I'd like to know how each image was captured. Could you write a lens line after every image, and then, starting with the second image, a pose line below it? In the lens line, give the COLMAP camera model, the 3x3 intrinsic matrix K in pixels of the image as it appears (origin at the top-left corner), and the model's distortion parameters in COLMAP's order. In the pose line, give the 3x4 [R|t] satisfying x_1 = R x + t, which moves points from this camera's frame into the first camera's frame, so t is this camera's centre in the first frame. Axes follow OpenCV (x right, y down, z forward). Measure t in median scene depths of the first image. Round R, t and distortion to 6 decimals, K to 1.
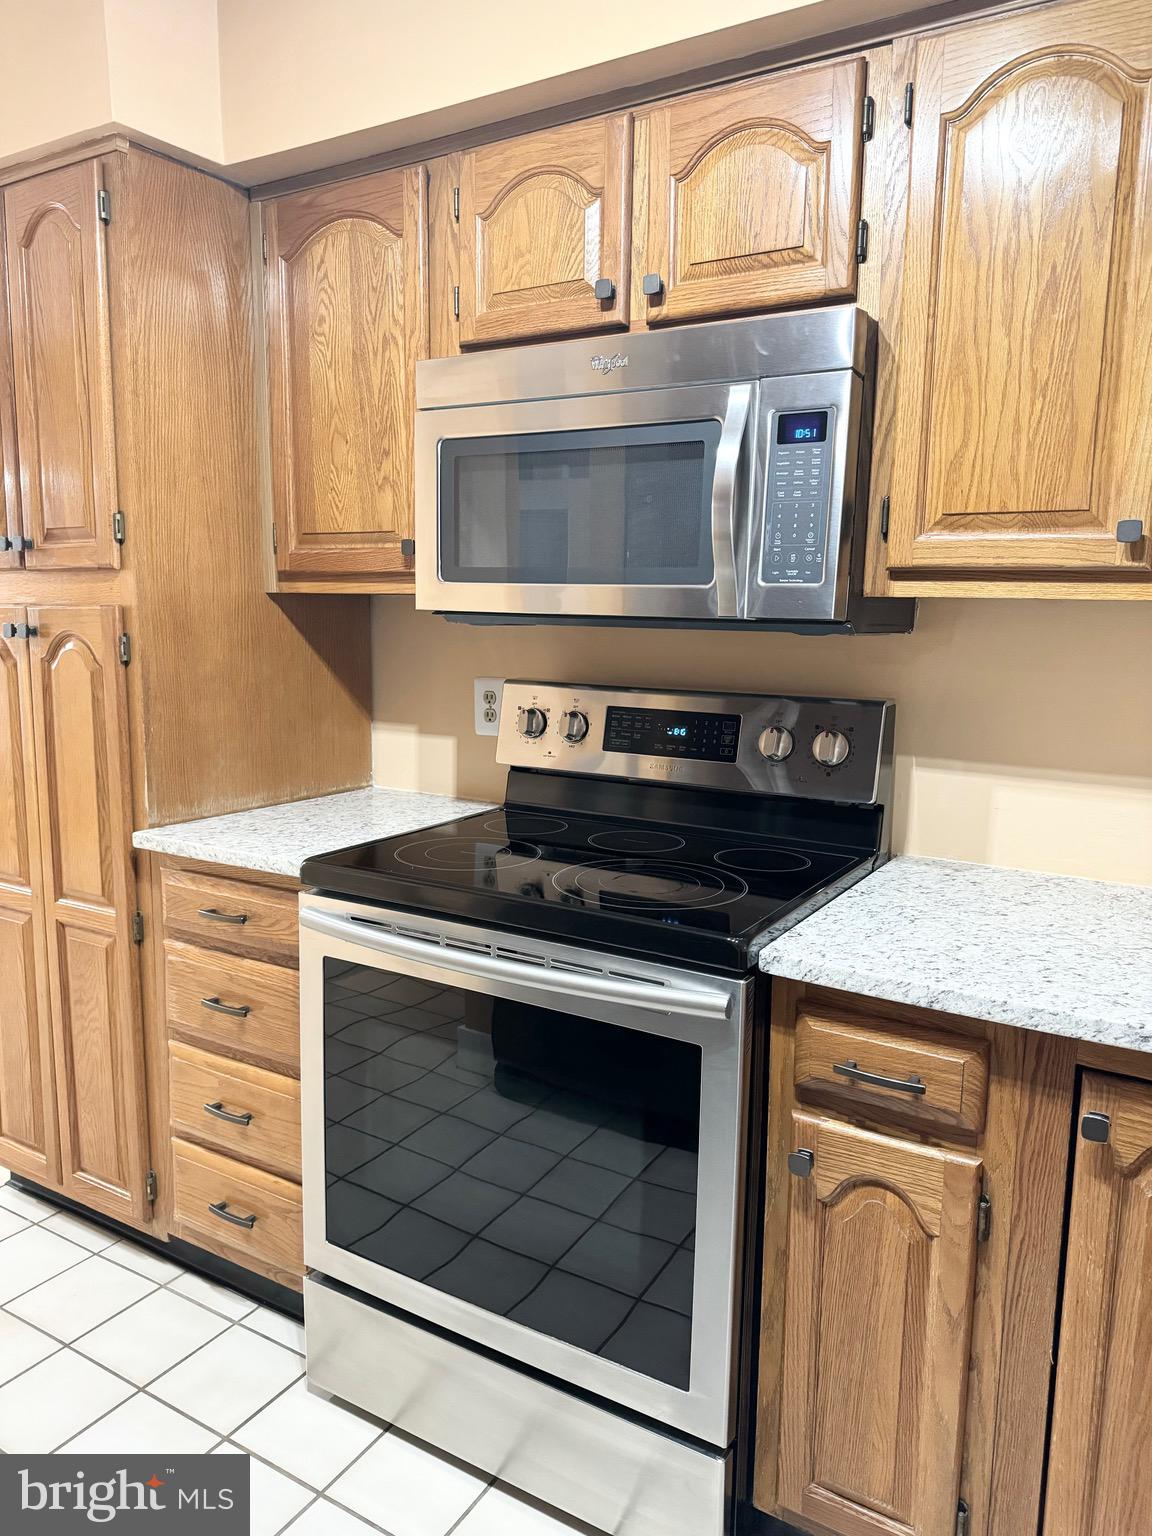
lens RADIAL K [[1069.1, 0, 576.0], [0, 1069.1, 768.0], [0, 0, 1]] dist [0.109932, -0.145295]
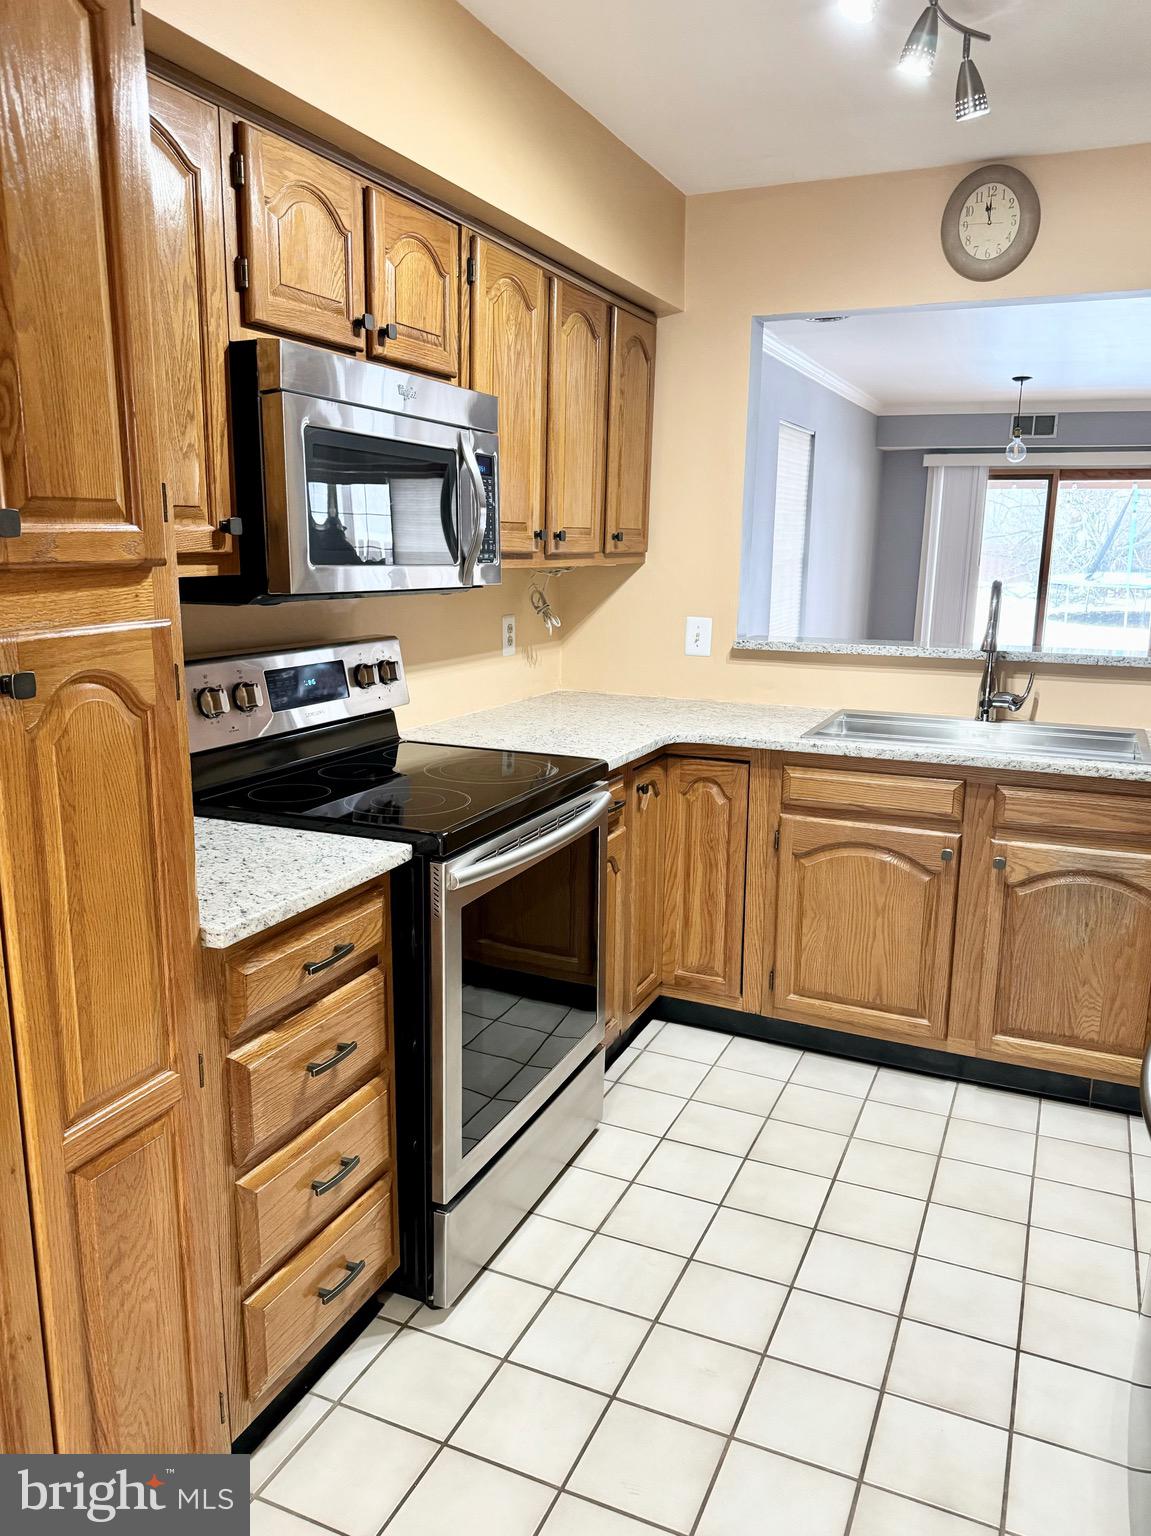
lens RADIAL K [[1098.6, 0, 575.5], [0, 1098.6, 768.0], [0, 0, 1]] dist [0.138292, -0.225836]
pose [[-0.117929, -0.219526, 0.968453, -1.135850], [0.132073, 0.963127, 0.234401, -0.188875], [-0.984200, 0.155549, -0.084587, 0.811086]]
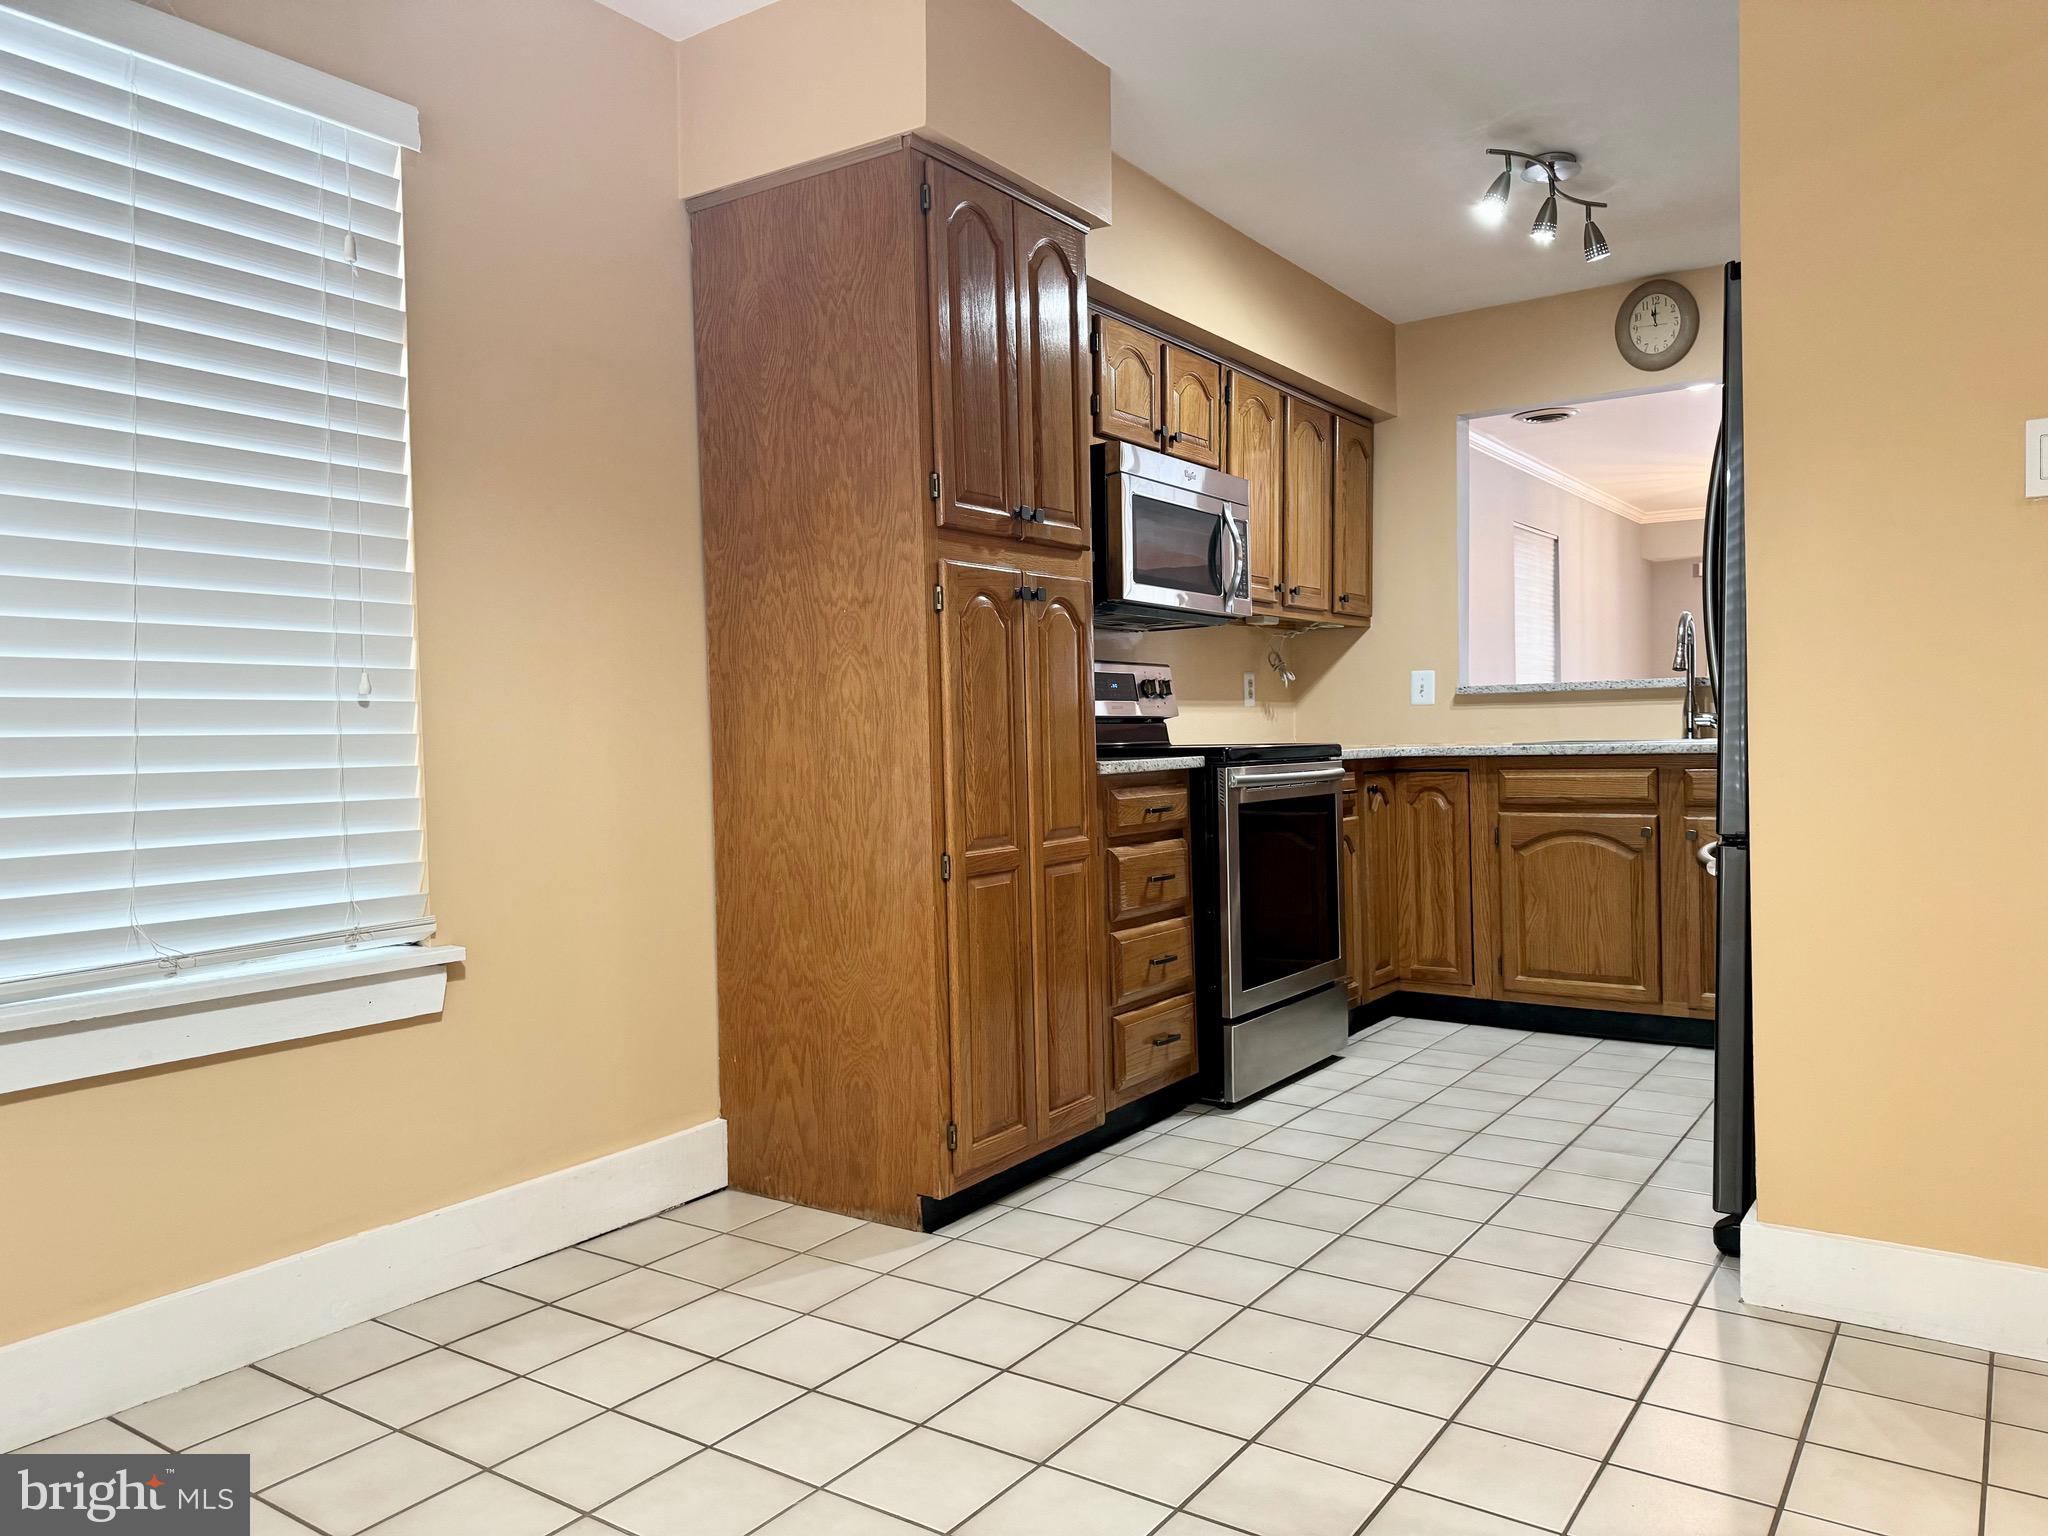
lens RADIAL K [[1431.9, 0, 1024.0], [0, 1431.9, 768.0], [0, 0, 1]] dist [0.173767, -0.351523]
pose [[0.065356, -0.040444, 0.997042, -2.051305], [0.167452, 0.985454, 0.028997, 0.001517], [-0.983711, 0.165062, 0.071178, 0.978620]]
